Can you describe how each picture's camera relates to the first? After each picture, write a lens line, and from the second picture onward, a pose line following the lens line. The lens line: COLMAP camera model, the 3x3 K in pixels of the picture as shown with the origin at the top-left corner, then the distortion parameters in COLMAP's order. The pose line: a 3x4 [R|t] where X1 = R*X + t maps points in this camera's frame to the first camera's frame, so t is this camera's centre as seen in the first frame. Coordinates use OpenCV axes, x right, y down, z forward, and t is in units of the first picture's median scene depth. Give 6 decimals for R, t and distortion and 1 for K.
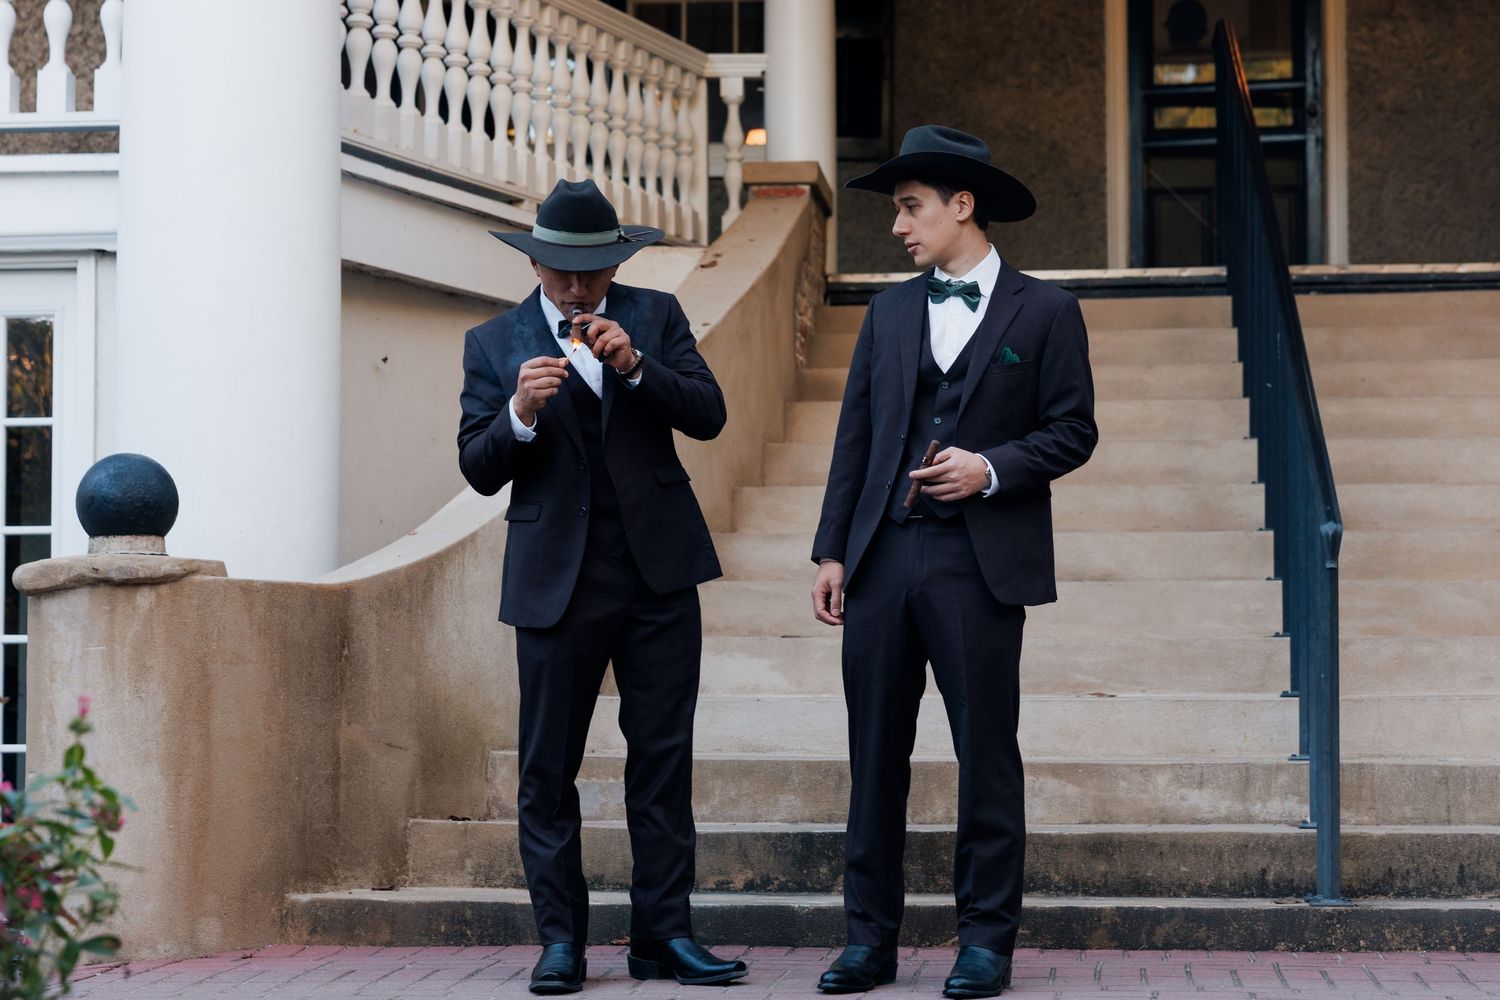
lens RADIAL K [[3073.5, 0, 750.0], [0, 3073.5, 500.0], [0, 0, 1]] dist [-0.017022, 0.031296]
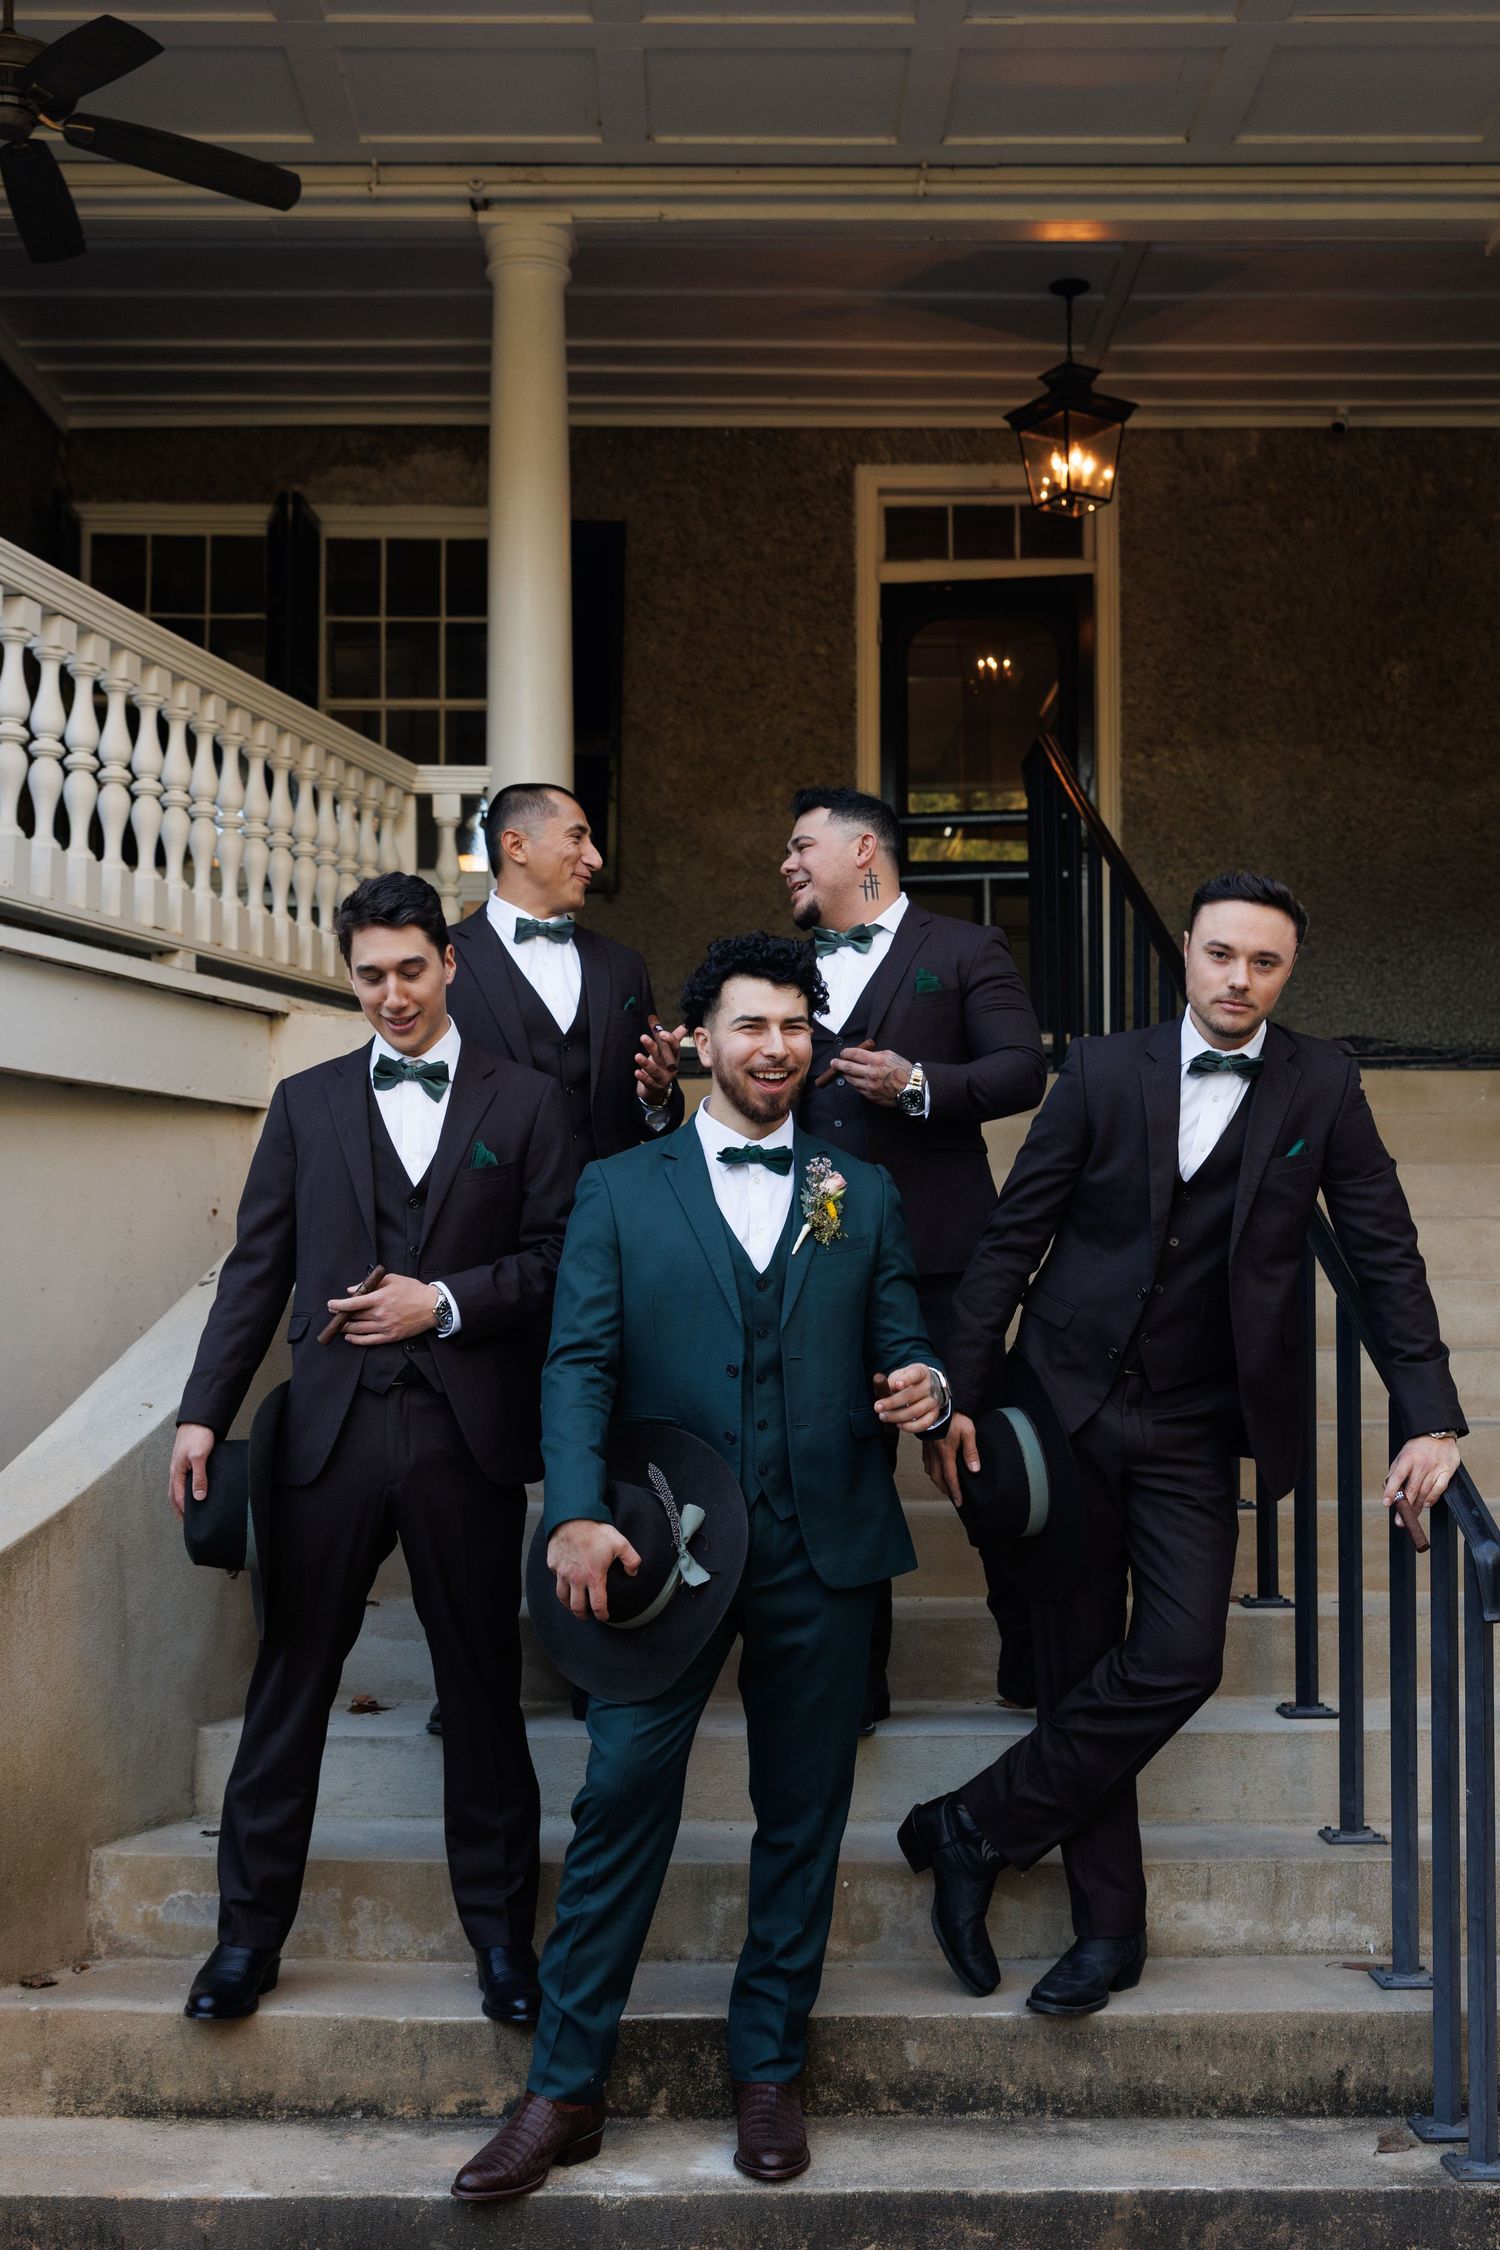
lens RADIAL K [[2638.3, 0, 747.4], [0, 2638.3, 1193.0], [0, 0, 1]] dist [-0.021040, 0.001820]
pose [[0.992758, 0.001756, 0.120122, -0.011182], [-0.002979, 0.999946, 0.009997, -0.040727], [-0.120098, -0.010282, 0.992709, 0.308502]]
